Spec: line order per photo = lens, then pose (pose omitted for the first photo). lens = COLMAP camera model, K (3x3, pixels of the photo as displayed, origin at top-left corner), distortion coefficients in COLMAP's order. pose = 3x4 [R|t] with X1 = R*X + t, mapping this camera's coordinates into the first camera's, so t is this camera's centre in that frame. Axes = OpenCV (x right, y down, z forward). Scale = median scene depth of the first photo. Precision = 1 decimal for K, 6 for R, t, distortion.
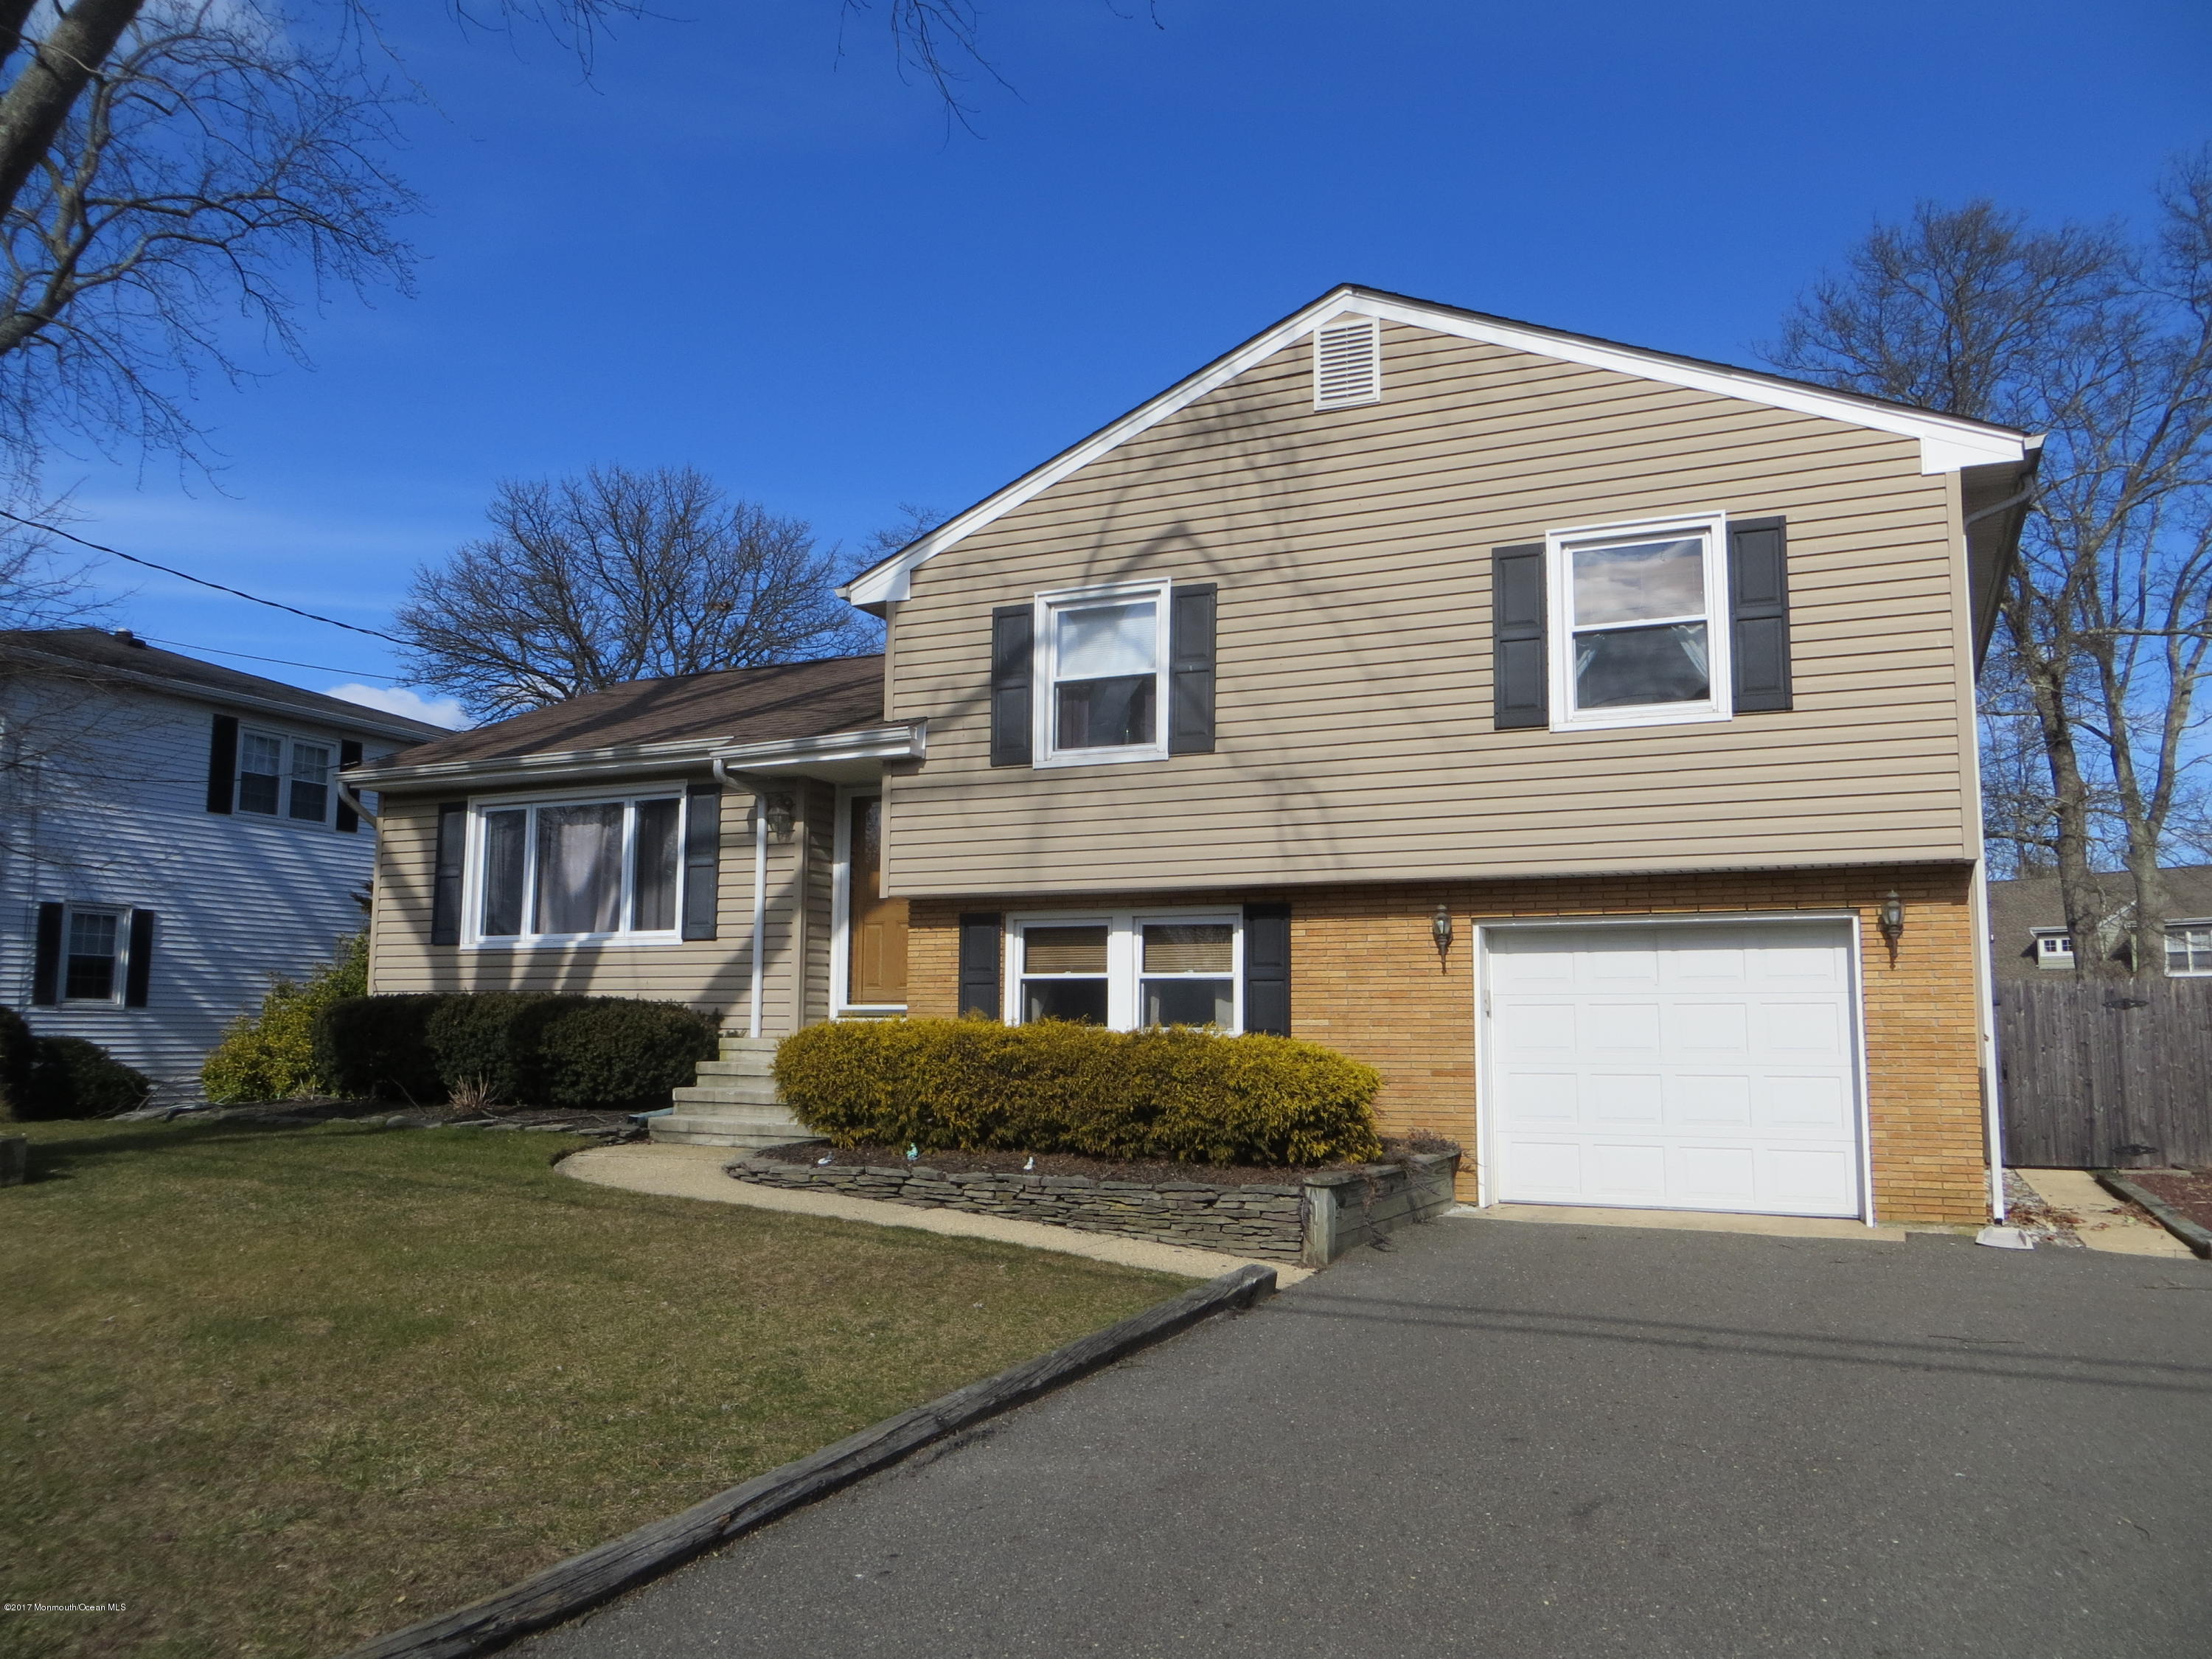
lens RADIAL K [[1663.7, 0, 1102.5], [0, 1663.7, 827.9], [0, 0, 1]] dist [-0.012263, -0.000355]
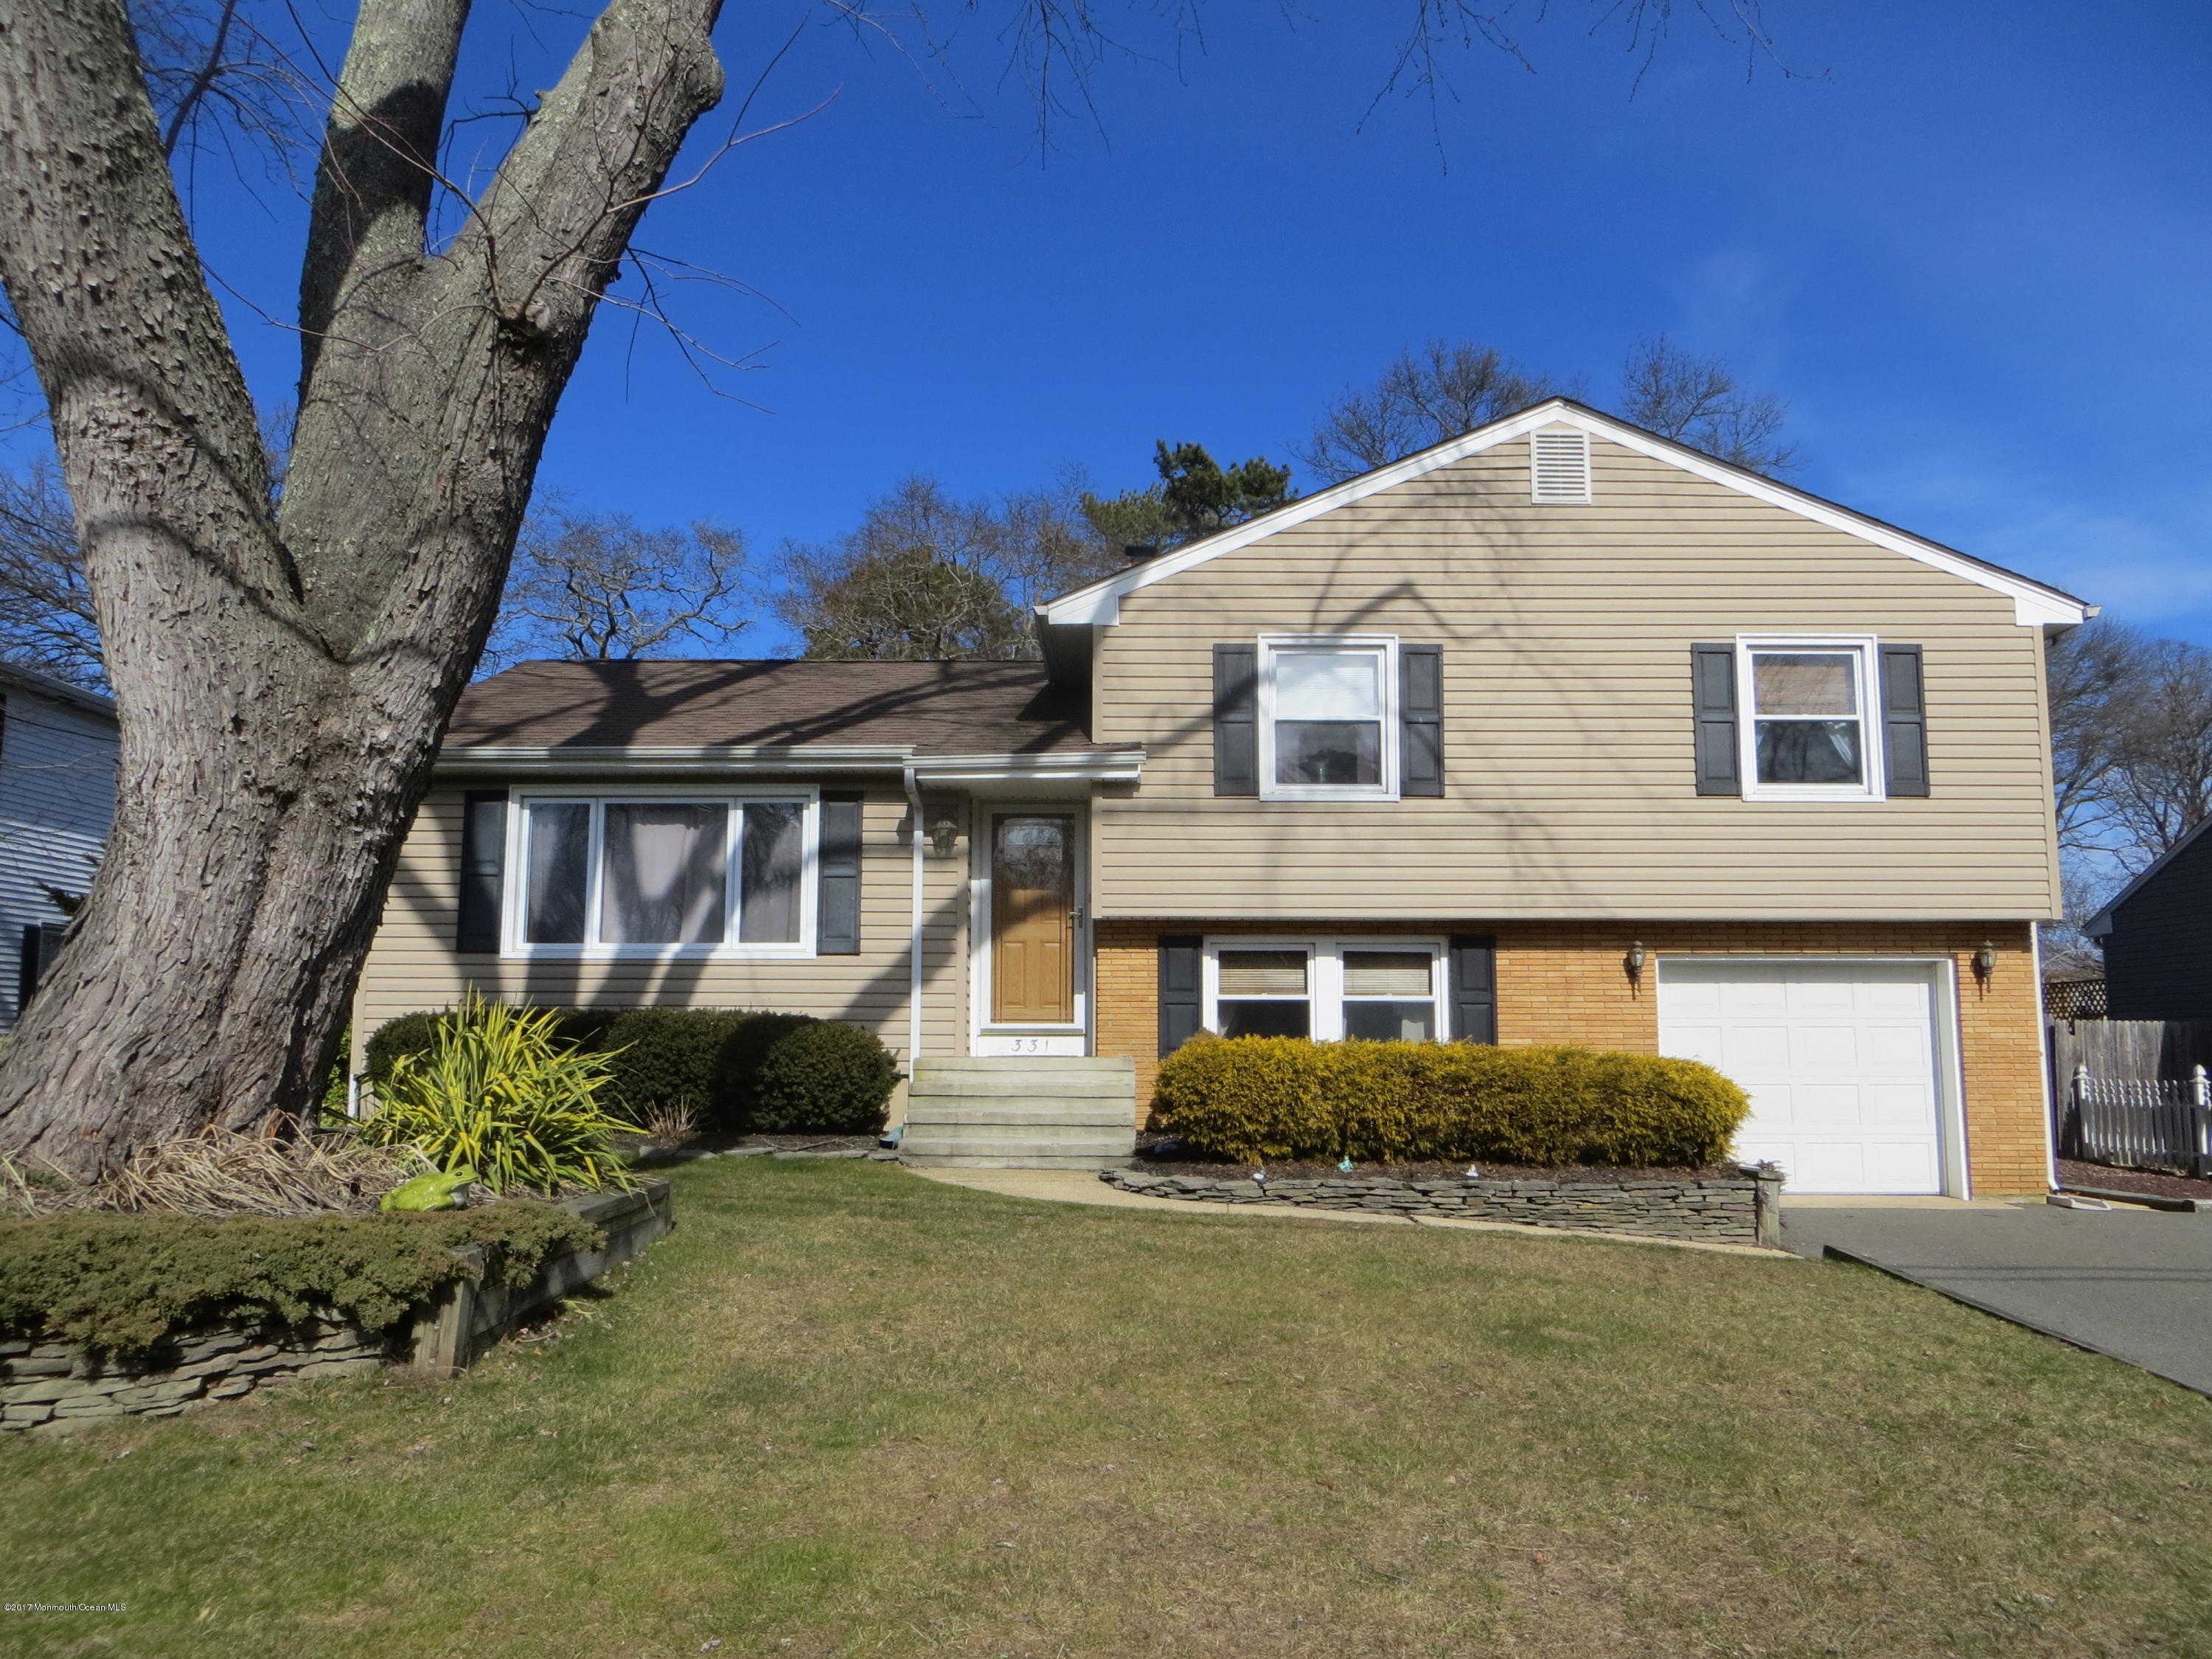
lens RADIAL K [[1663.7, 0, 1102.1], [0, 1663.7, 831.4], [0, 0, 1]] dist [-0.012263, -0.000355]
pose [[0.909533, 0.051554, 0.412422, -0.582885], [-0.048987, 0.998658, -0.016802, 0.006800], [-0.412735, -0.004922, 0.910838, 0.082650]]
